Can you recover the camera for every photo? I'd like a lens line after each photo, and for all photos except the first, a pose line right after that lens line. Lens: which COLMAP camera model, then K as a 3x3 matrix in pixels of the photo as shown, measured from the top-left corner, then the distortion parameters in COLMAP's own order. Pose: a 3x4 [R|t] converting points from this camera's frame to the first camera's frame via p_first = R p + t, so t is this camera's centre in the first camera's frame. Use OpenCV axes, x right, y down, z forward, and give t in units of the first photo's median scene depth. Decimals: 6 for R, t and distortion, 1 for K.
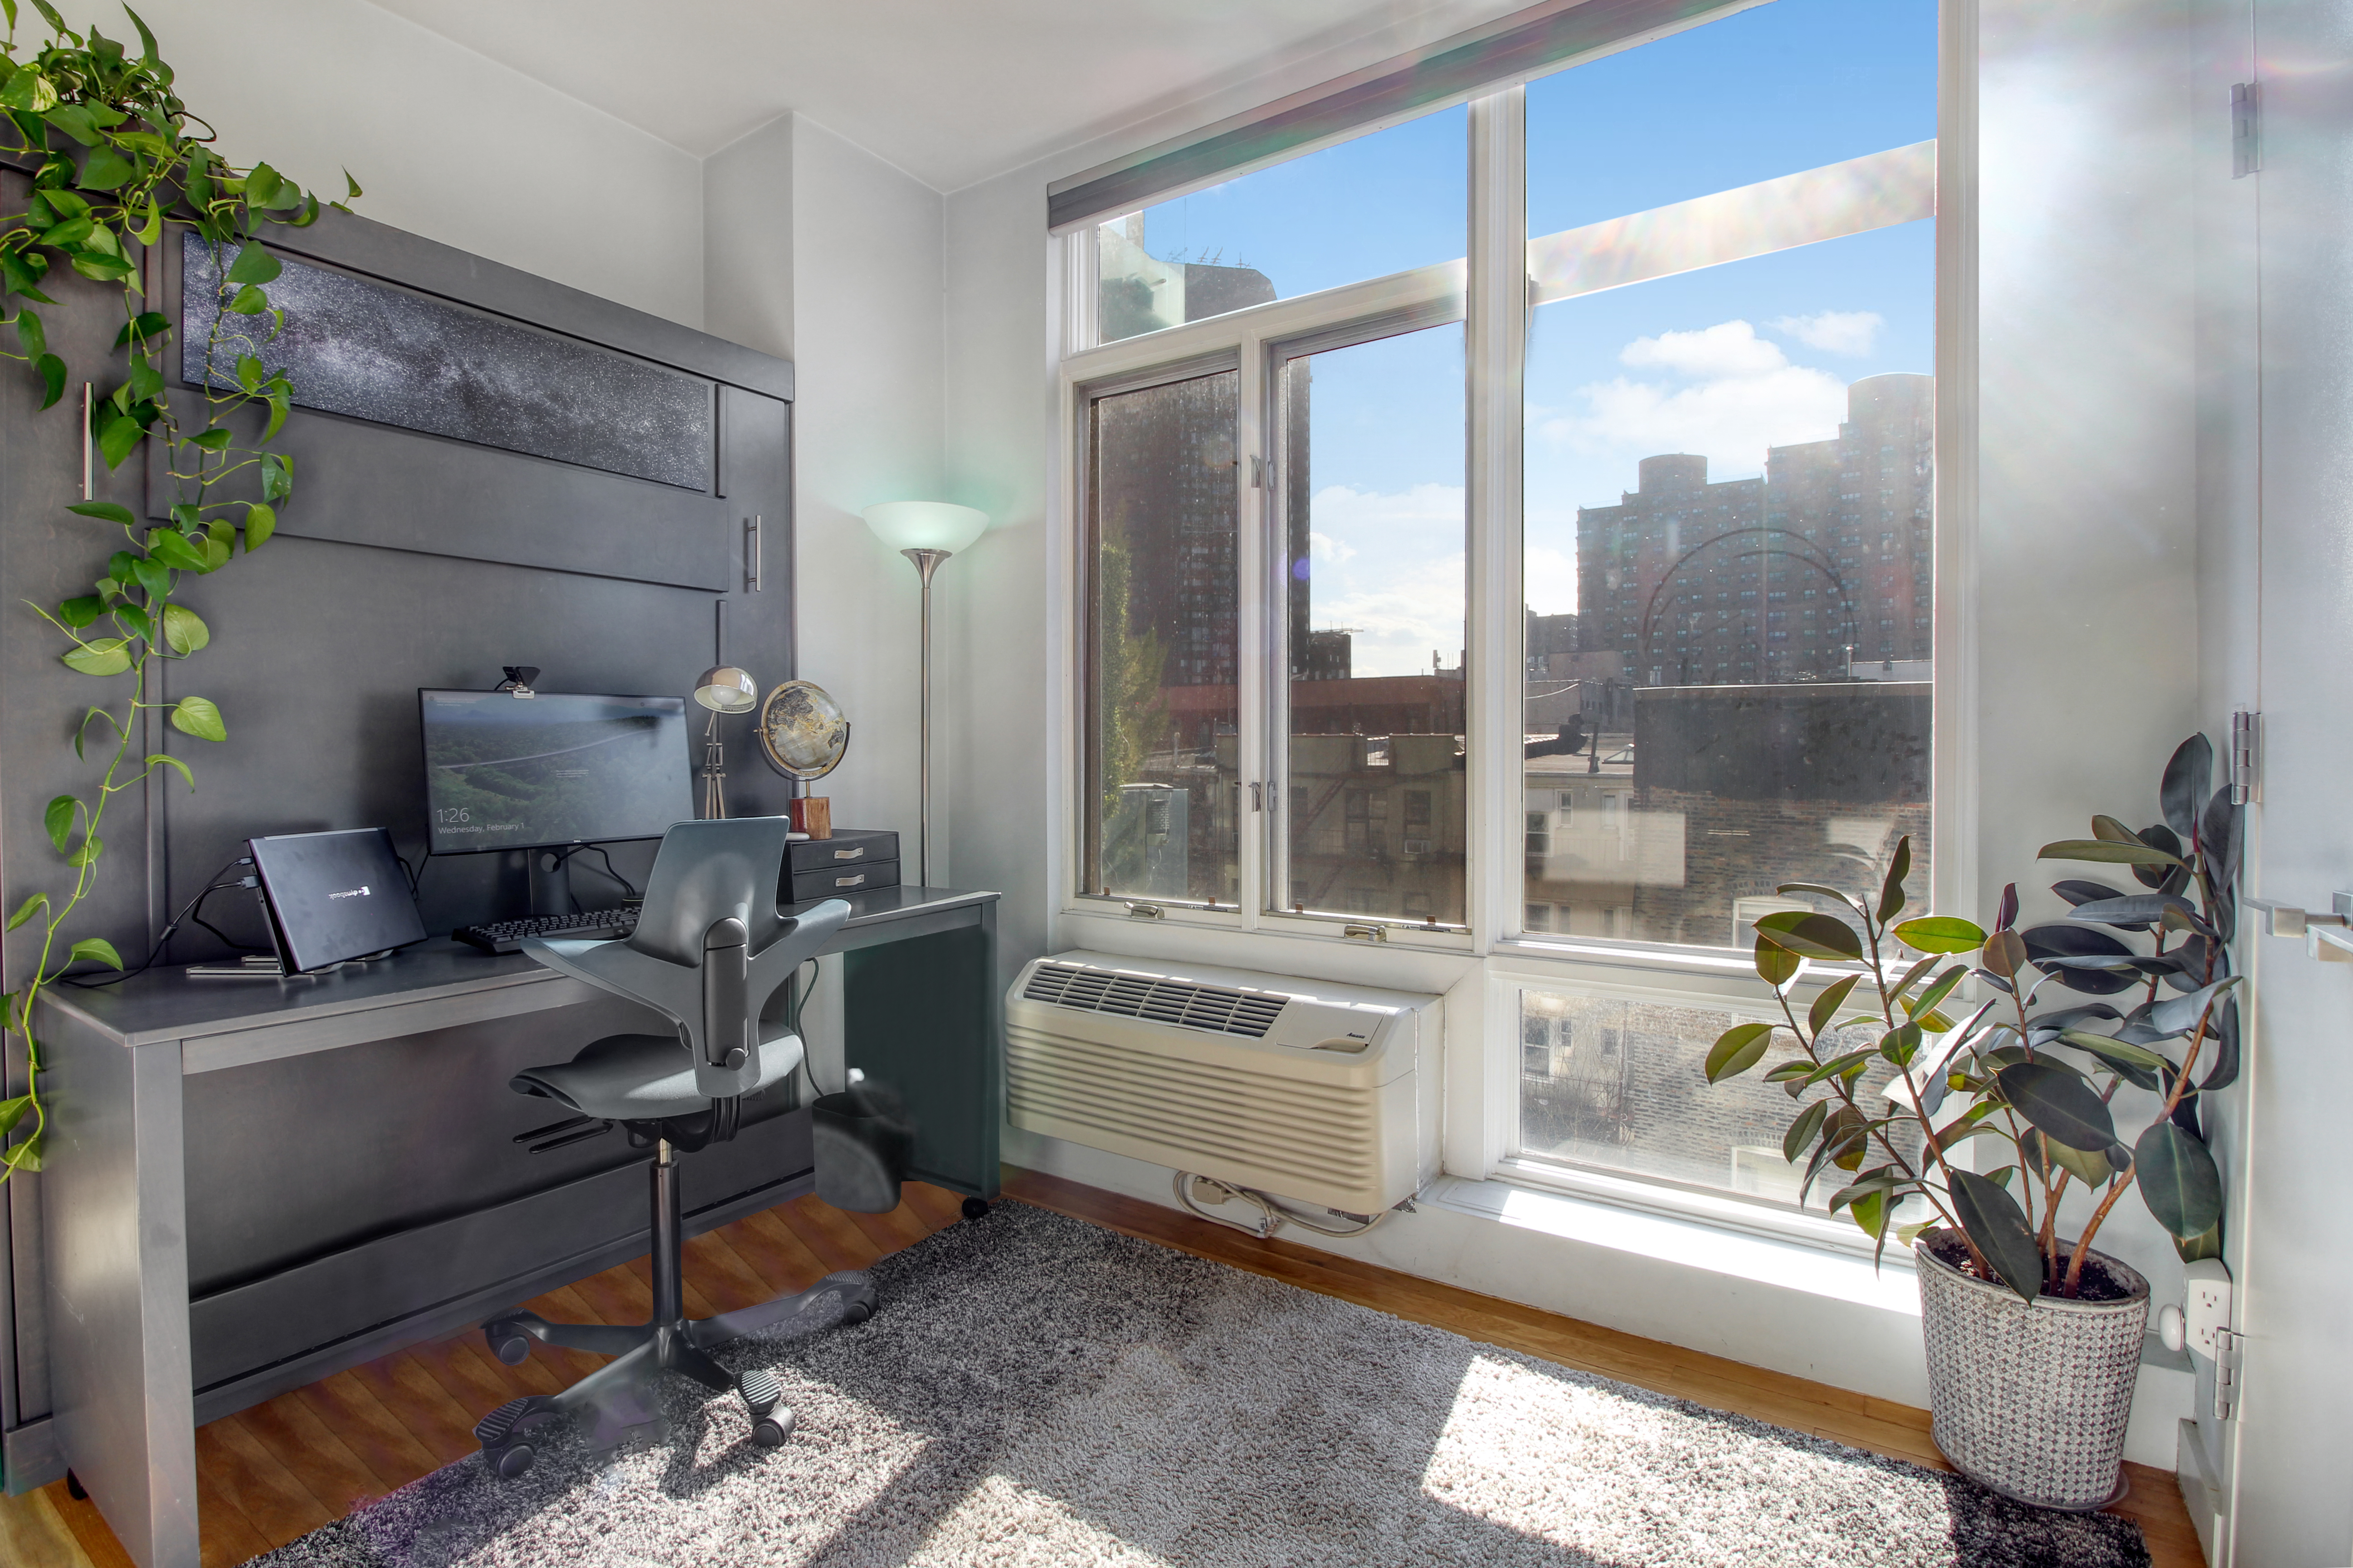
lens RADIAL K [[1107.5, 0, 1175.2], [0, 1107.5, 775.8], [0, 0, 1]] dist [-0.003000, -0.000196]
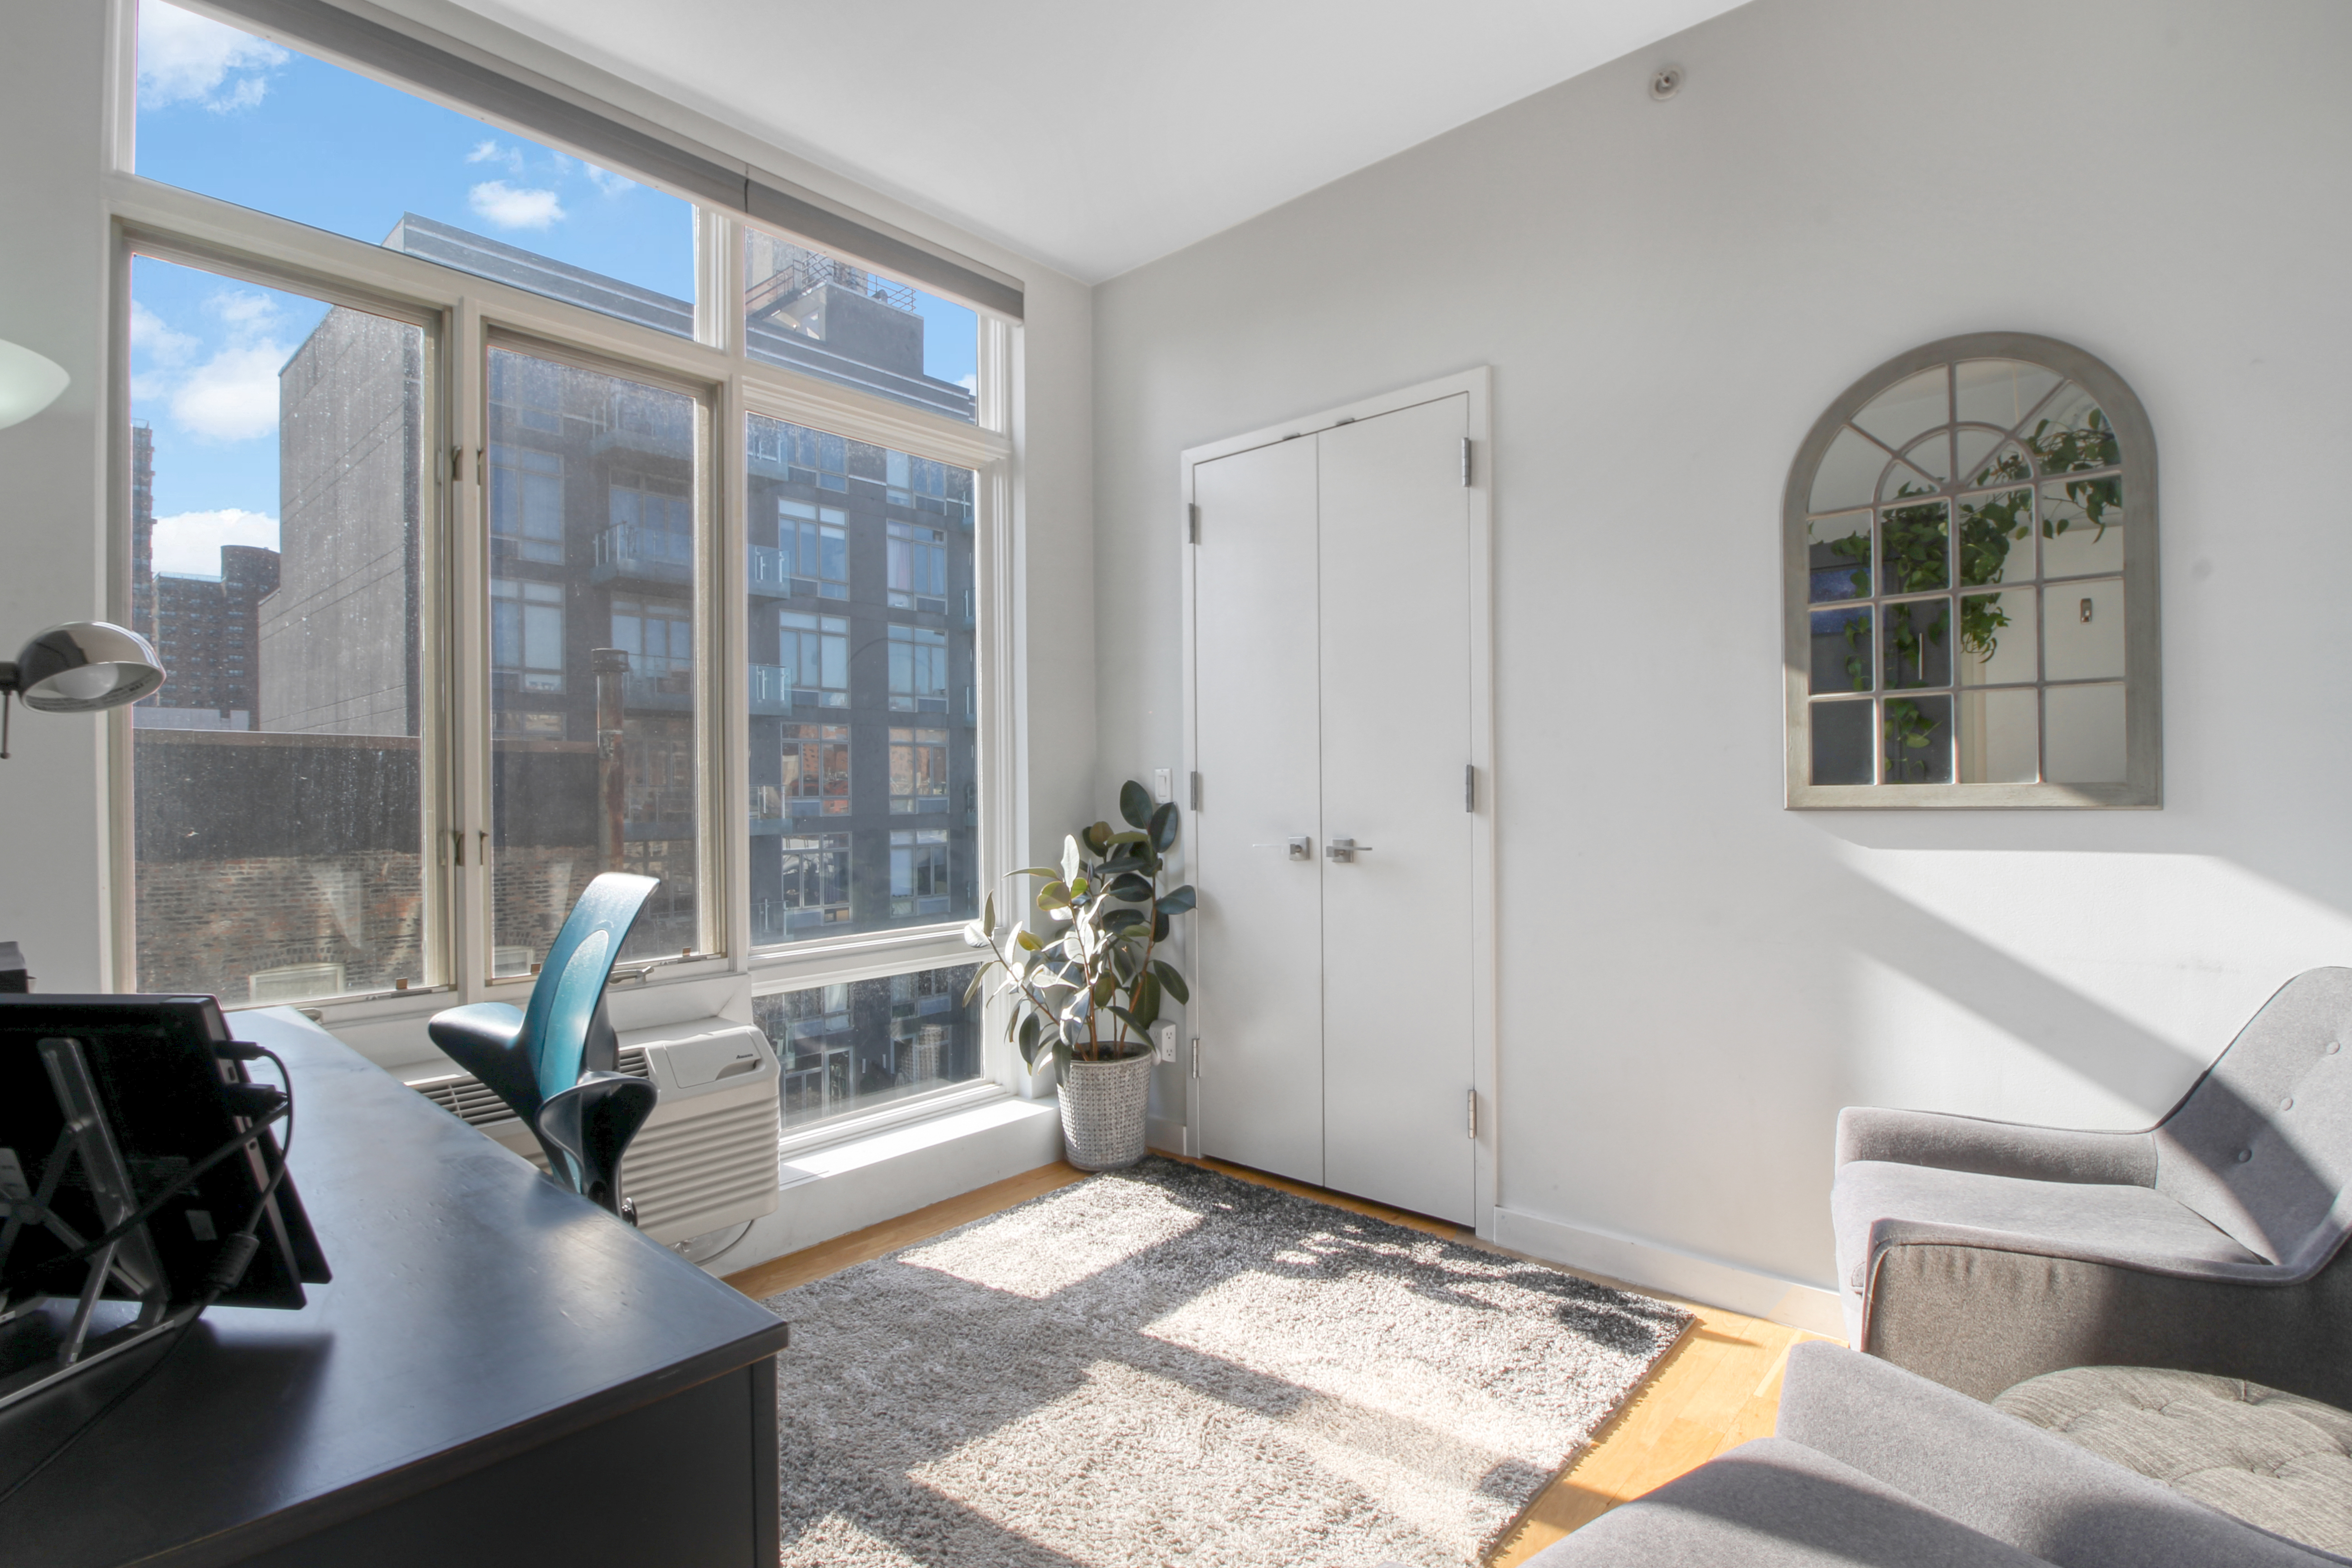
lens RADIAL K [[1107.1, 0, 1171.5], [0, 1107.1, 792.2], [0, 0, 1]] dist [-0.003000, -0.000196]
pose [[0.147383, 0.001736, 0.989078, -1.054048], [0.033926, 0.999401, -0.006810, -0.001485], [-0.988497, 0.034559, 0.147236, 0.521655]]
